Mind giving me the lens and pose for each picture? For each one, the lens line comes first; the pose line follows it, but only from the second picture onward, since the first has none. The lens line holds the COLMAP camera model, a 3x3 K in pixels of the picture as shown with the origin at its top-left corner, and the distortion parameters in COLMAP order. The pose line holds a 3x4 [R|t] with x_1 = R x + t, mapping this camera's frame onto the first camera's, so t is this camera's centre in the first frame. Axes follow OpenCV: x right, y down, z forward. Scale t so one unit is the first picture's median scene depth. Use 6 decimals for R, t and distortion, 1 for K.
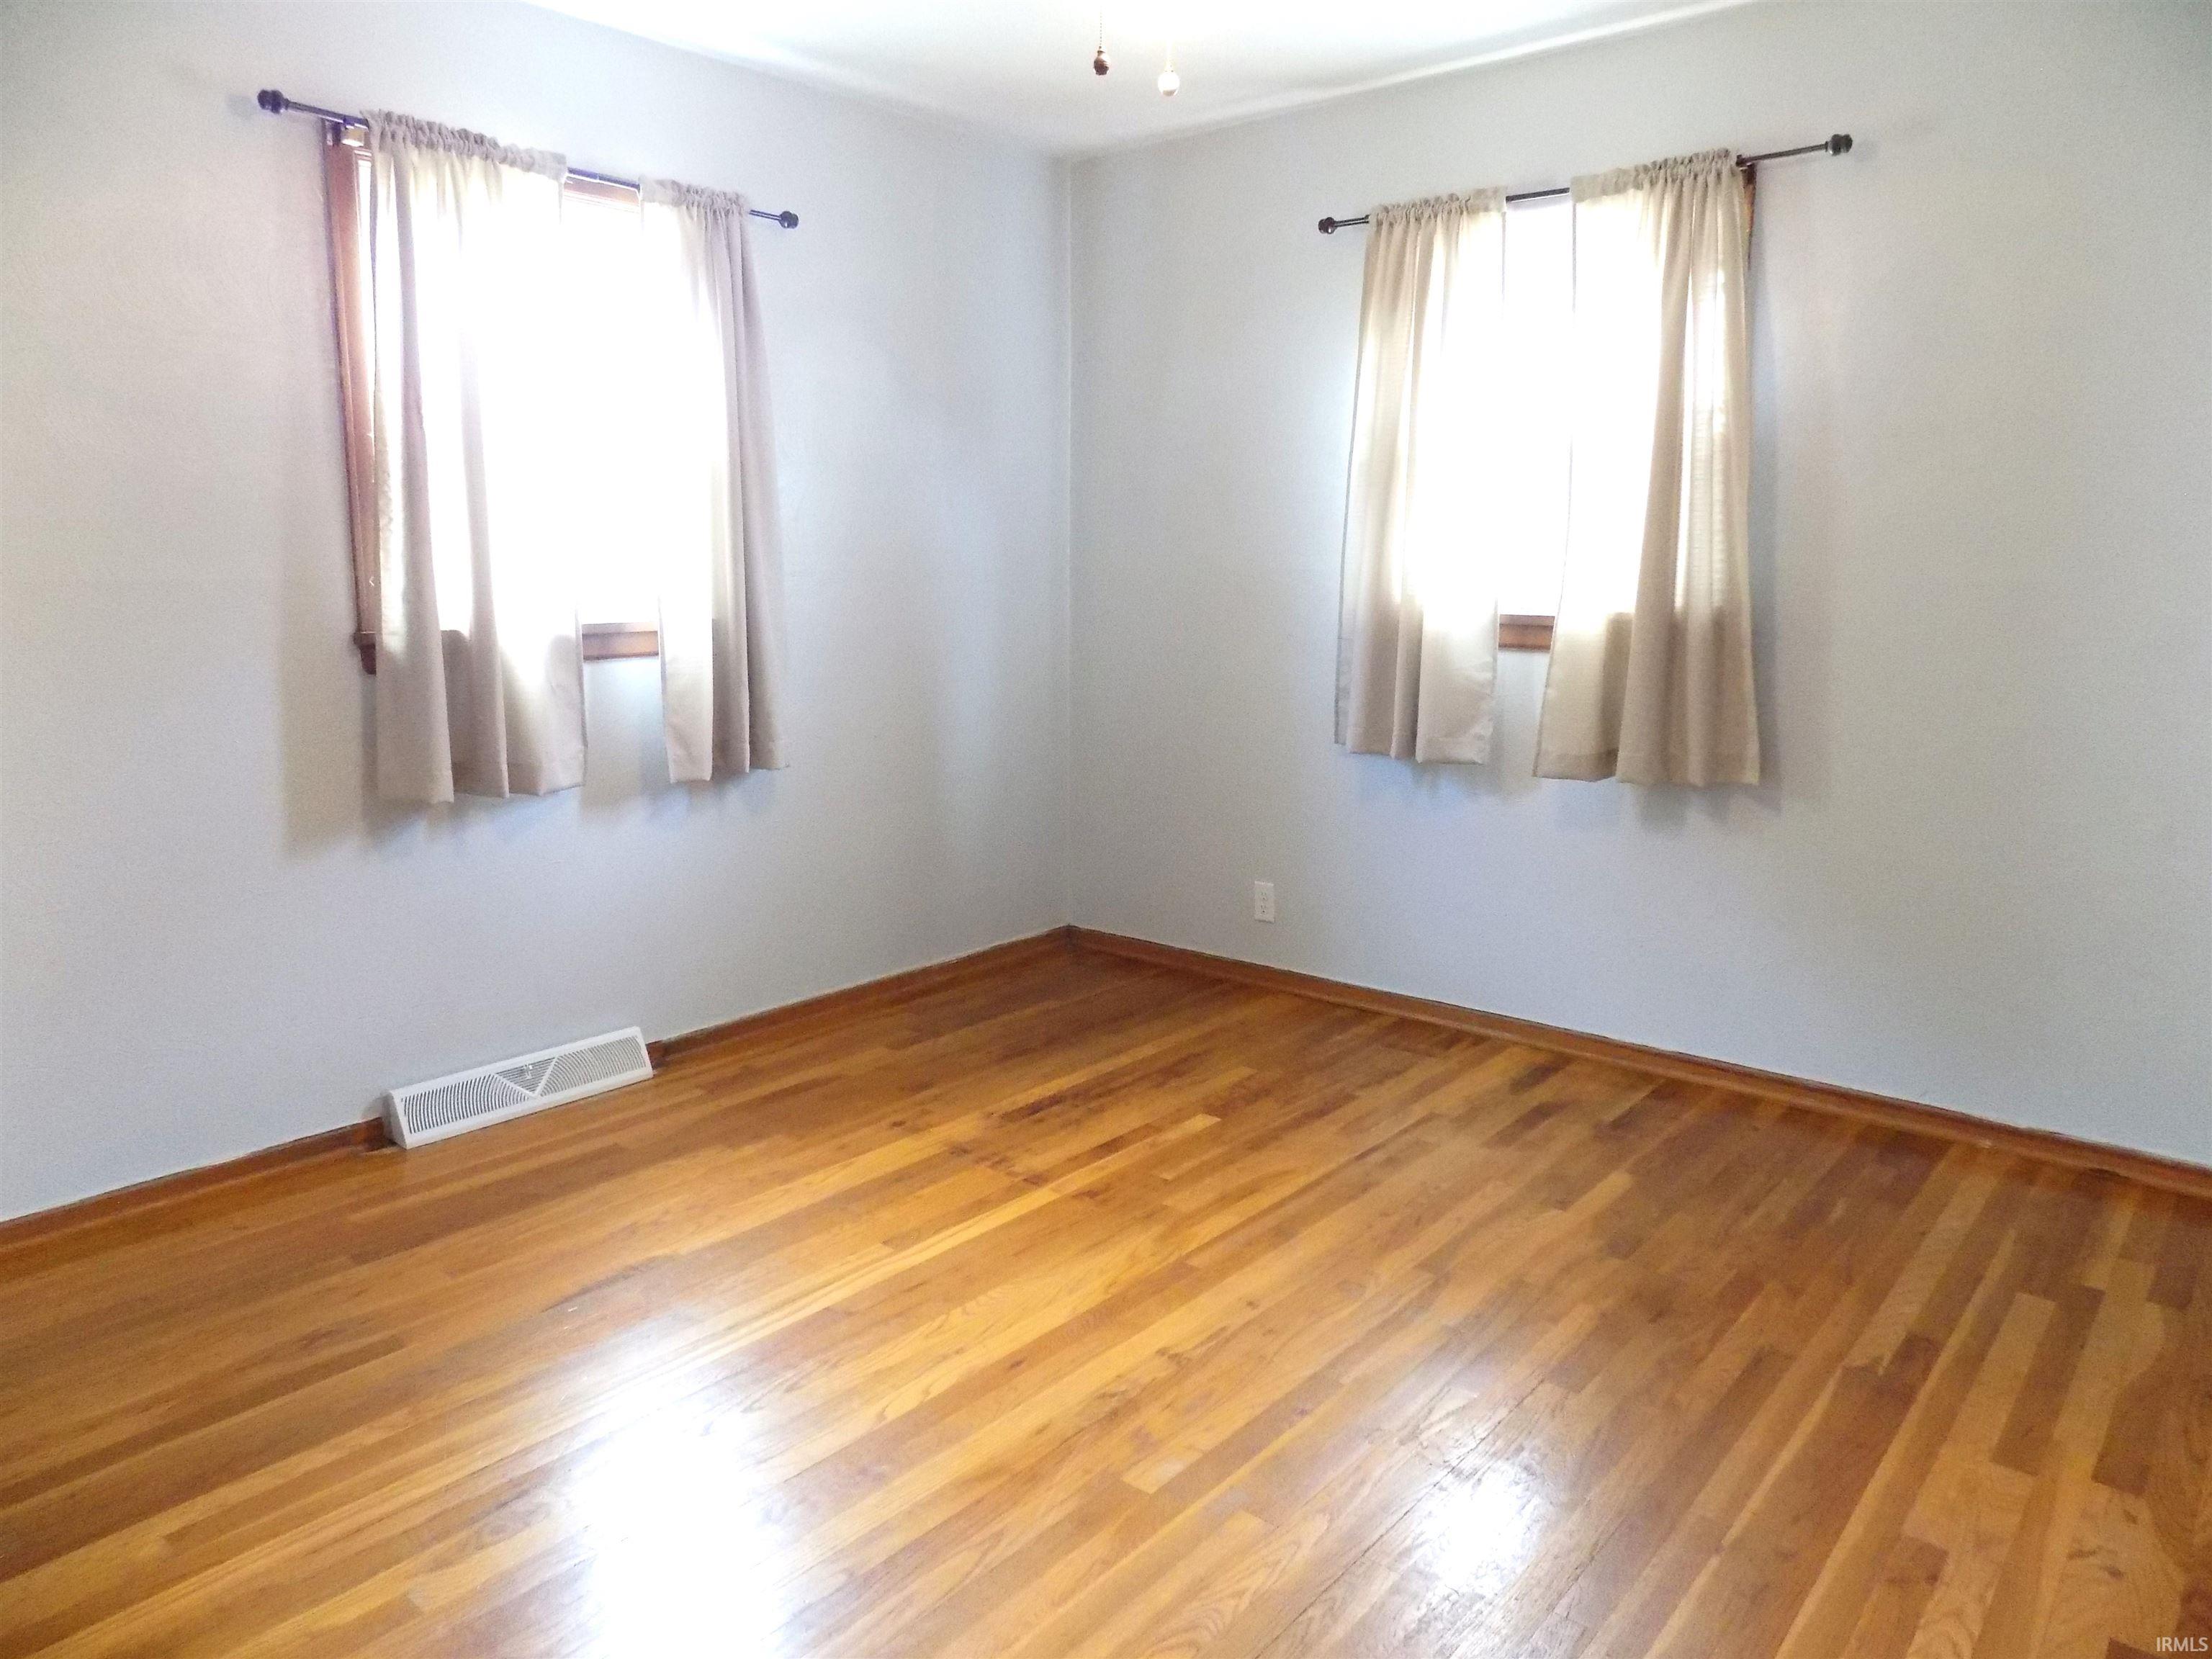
lens RADIAL K [[1487.4, 0, 1108.3], [0, 1487.4, 814.1], [0, 0, 1]] dist [-0.080401, 0.085172]
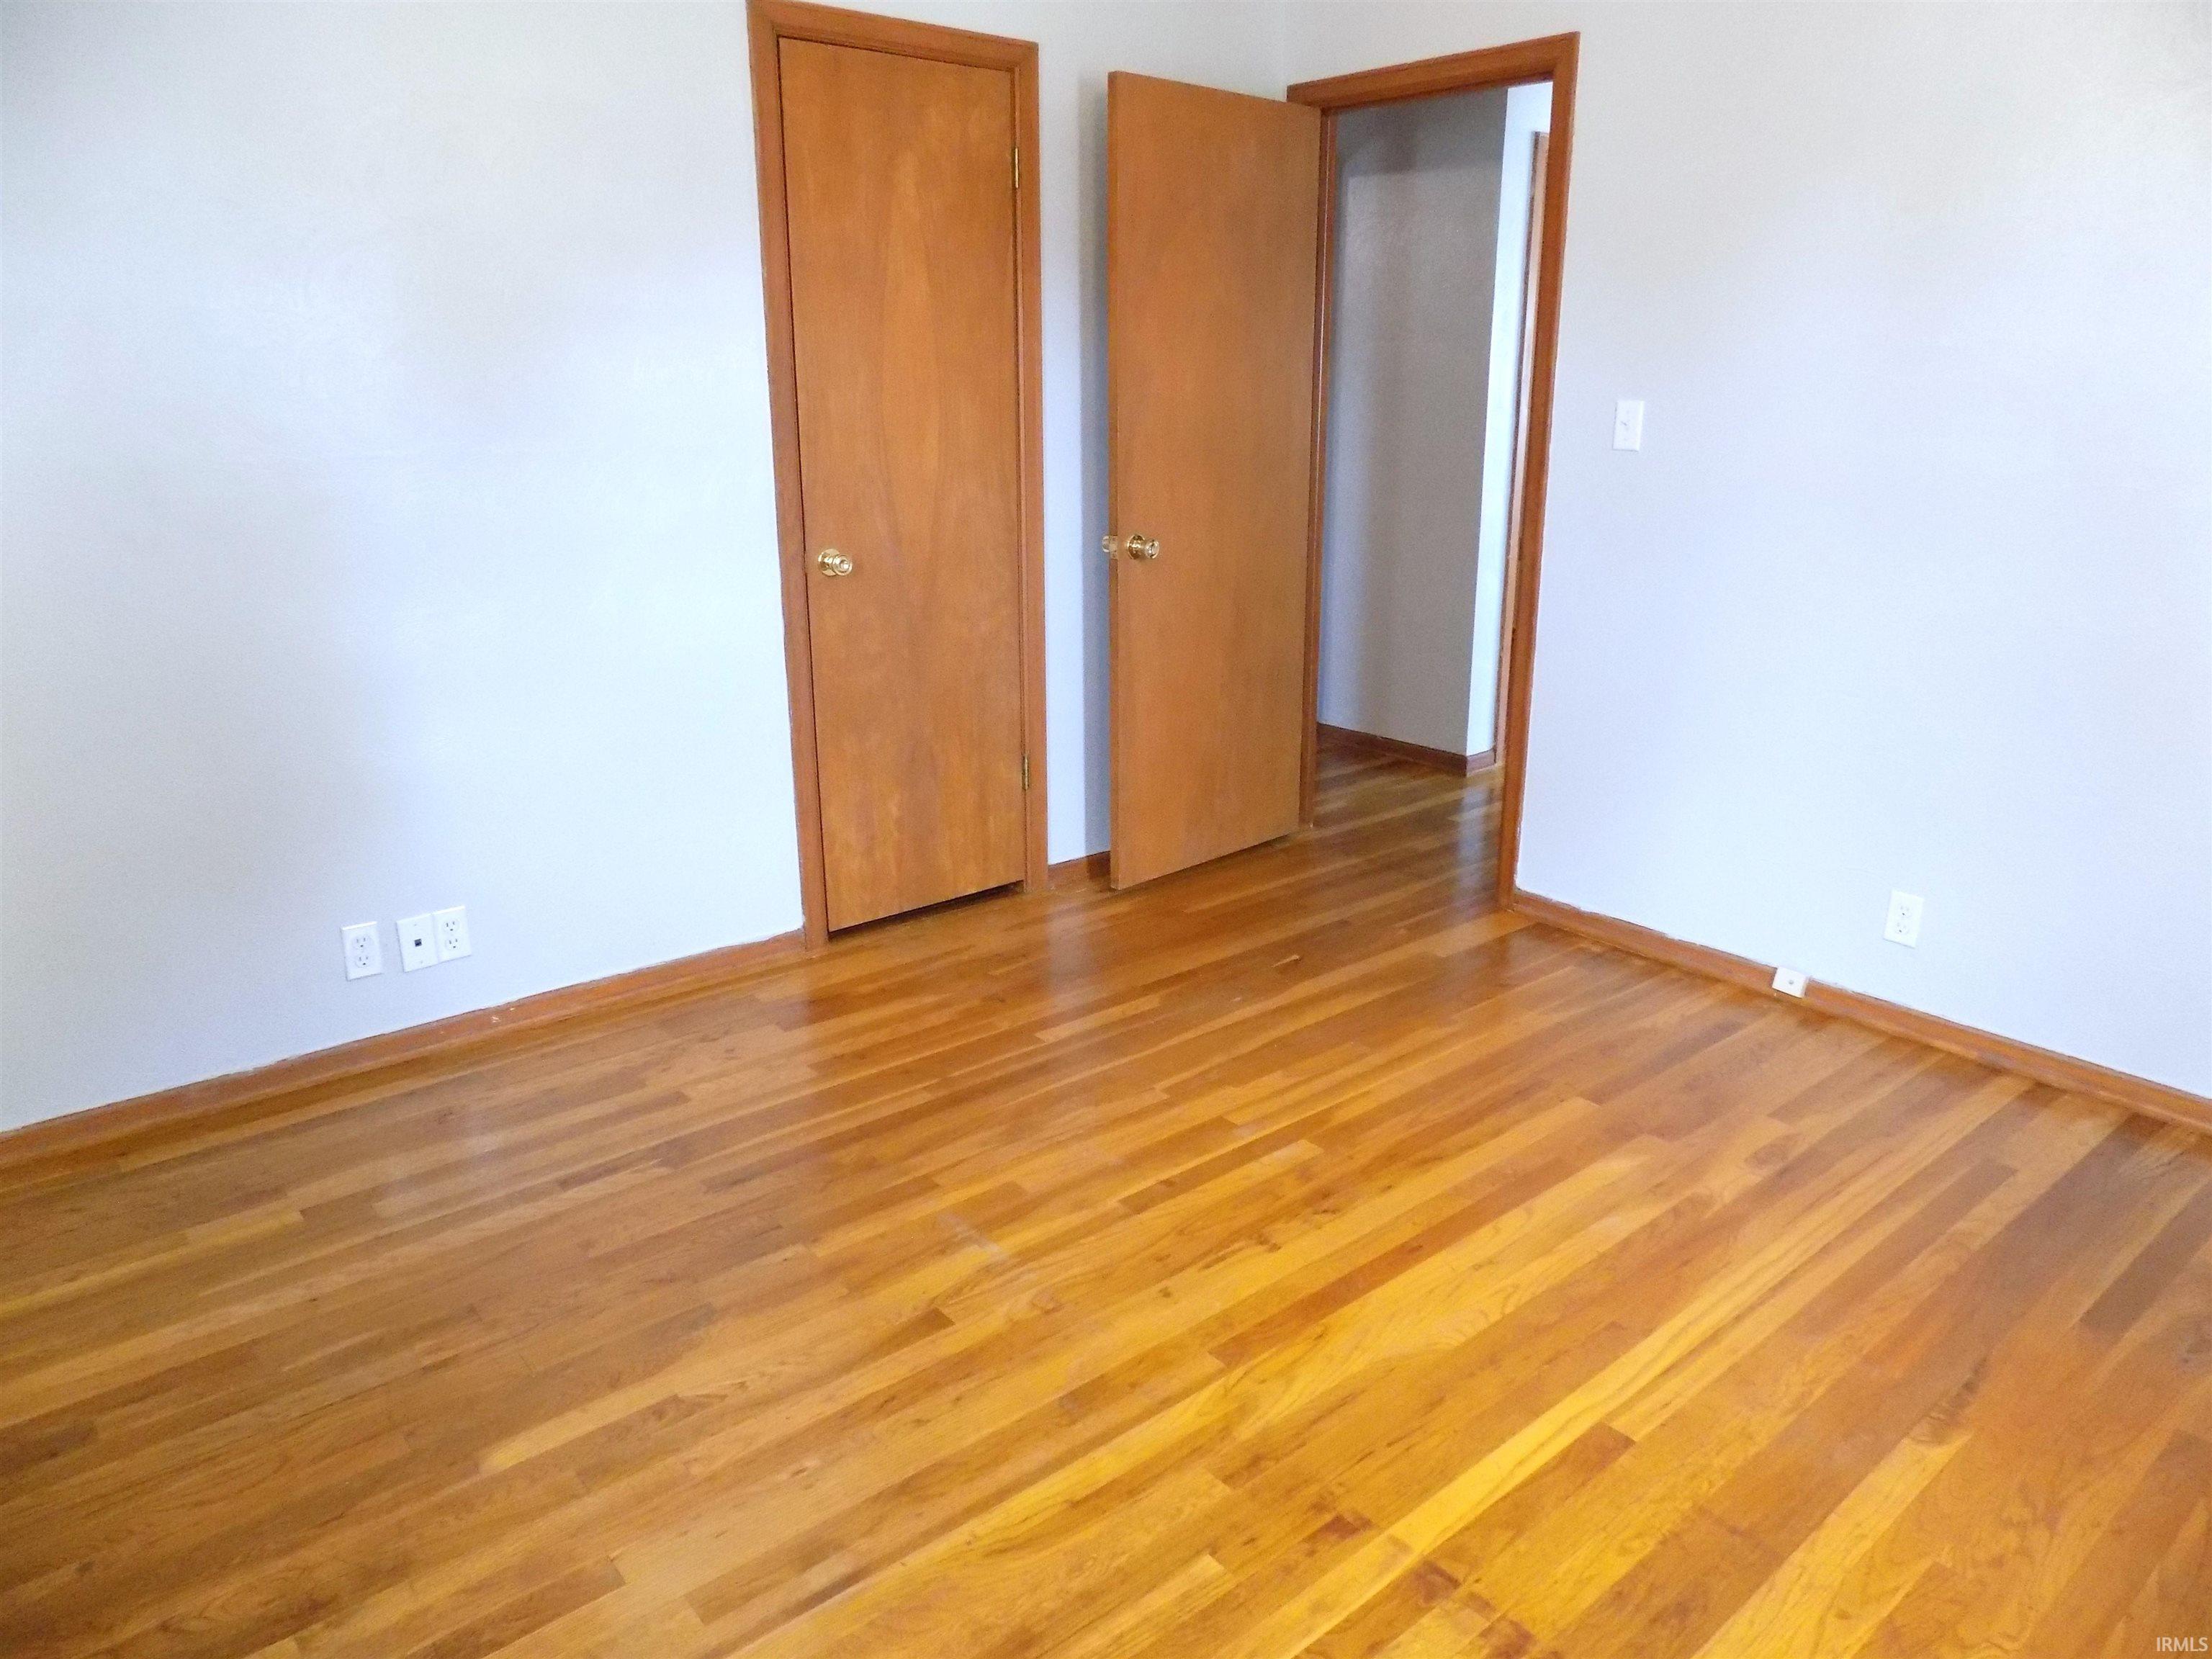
lens RADIAL K [[1487.4, 0, 1108.3], [0, 1487.4, 814.1], [0, 0, 1]] dist [-0.080401, 0.085172]
pose [[-0.985943, -0.048099, 0.160010, 0.000894], [0.027152, 0.898814, 0.437488, -0.312764], [-0.164862, 0.435683, -0.884873, 1.576264]]
